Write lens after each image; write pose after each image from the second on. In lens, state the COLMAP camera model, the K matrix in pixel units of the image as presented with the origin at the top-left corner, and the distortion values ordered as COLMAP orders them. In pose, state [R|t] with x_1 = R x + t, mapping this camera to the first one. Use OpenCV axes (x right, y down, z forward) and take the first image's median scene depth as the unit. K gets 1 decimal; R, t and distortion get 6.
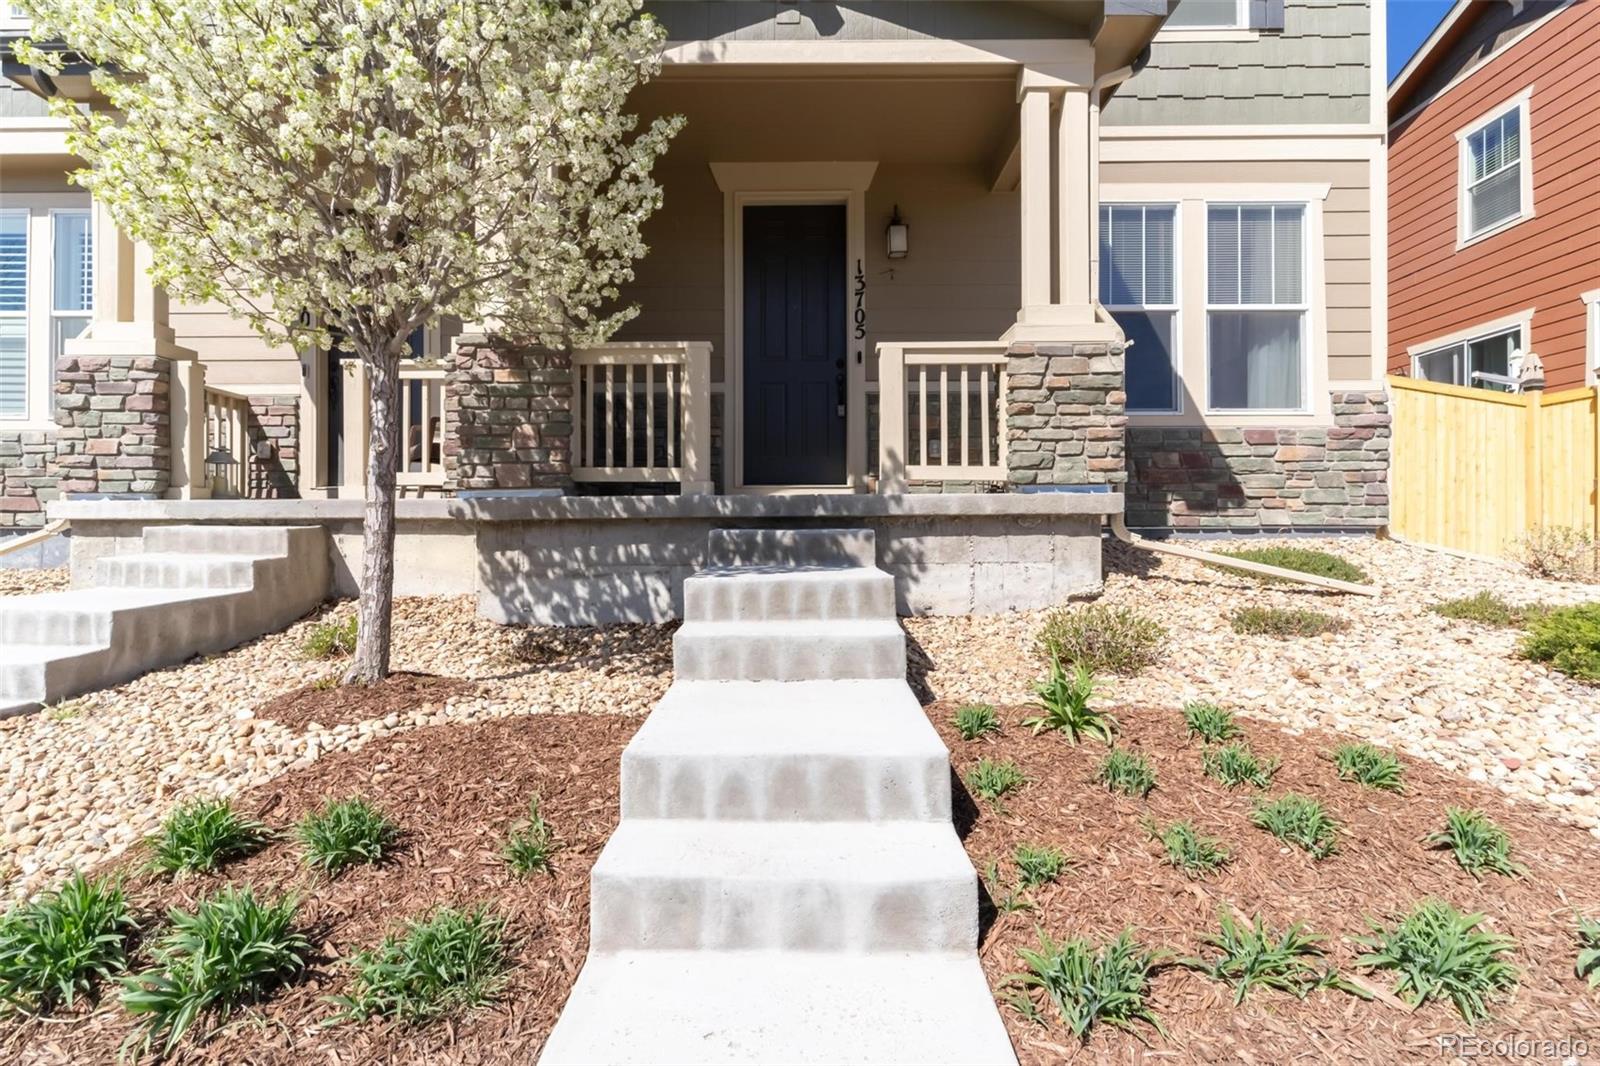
lens RADIAL K [[767.7, 0, 800.0], [0, 767.7, 533.0], [0, 0, 1]] dist [0.002048, -0.000918]
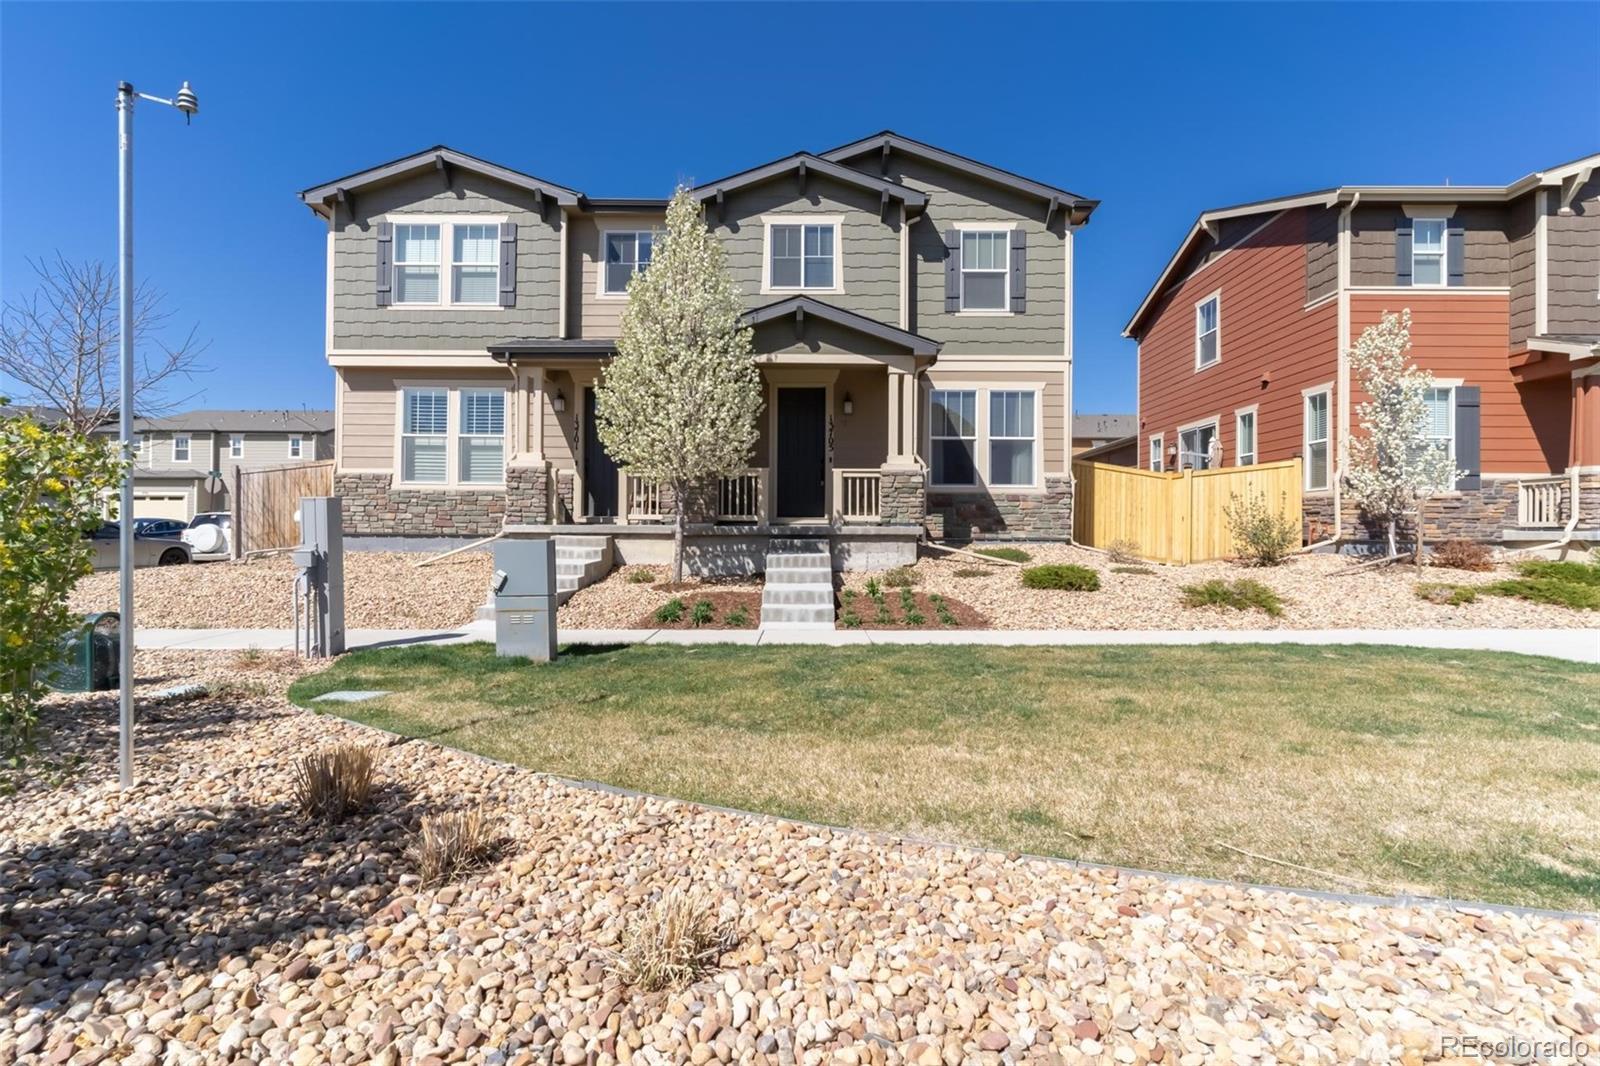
lens RADIAL K [[770.6, 0, 805.4], [0, 770.6, 530.9], [0, 0, 1]] dist [0.000046, 0.000664]
pose [[0.999964, 0.008407, -0.000767, 0.011244], [-0.008408, 0.999962, -0.002358, -0.026820], [0.000748, 0.002365, 0.999997, -1.617947]]
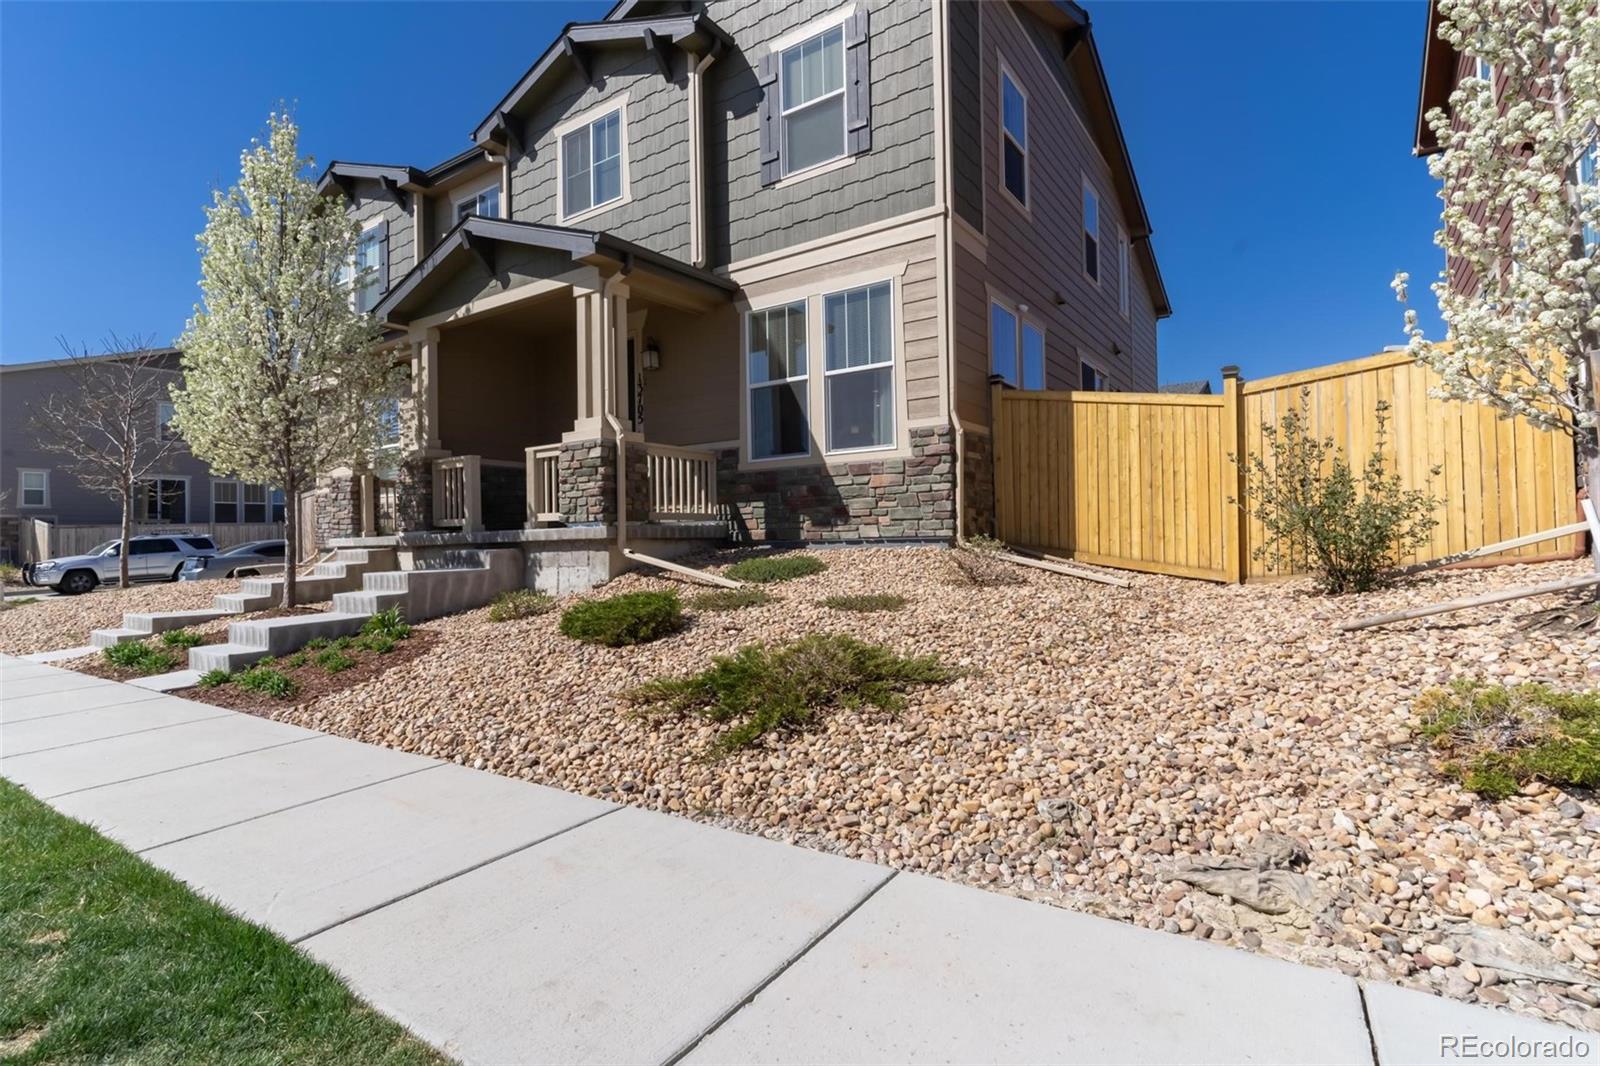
lens RADIAL K [[767.7, 0, 800.0], [0, 767.7, 533.0], [0, 0, 1]] dist [0.002048, -0.000918]
pose [[0.831075, -0.020629, -0.555777, 1.654769], [0.021208, 0.999761, -0.005396, -0.017164], [0.555755, -0.007303, 0.831314, -0.178115]]
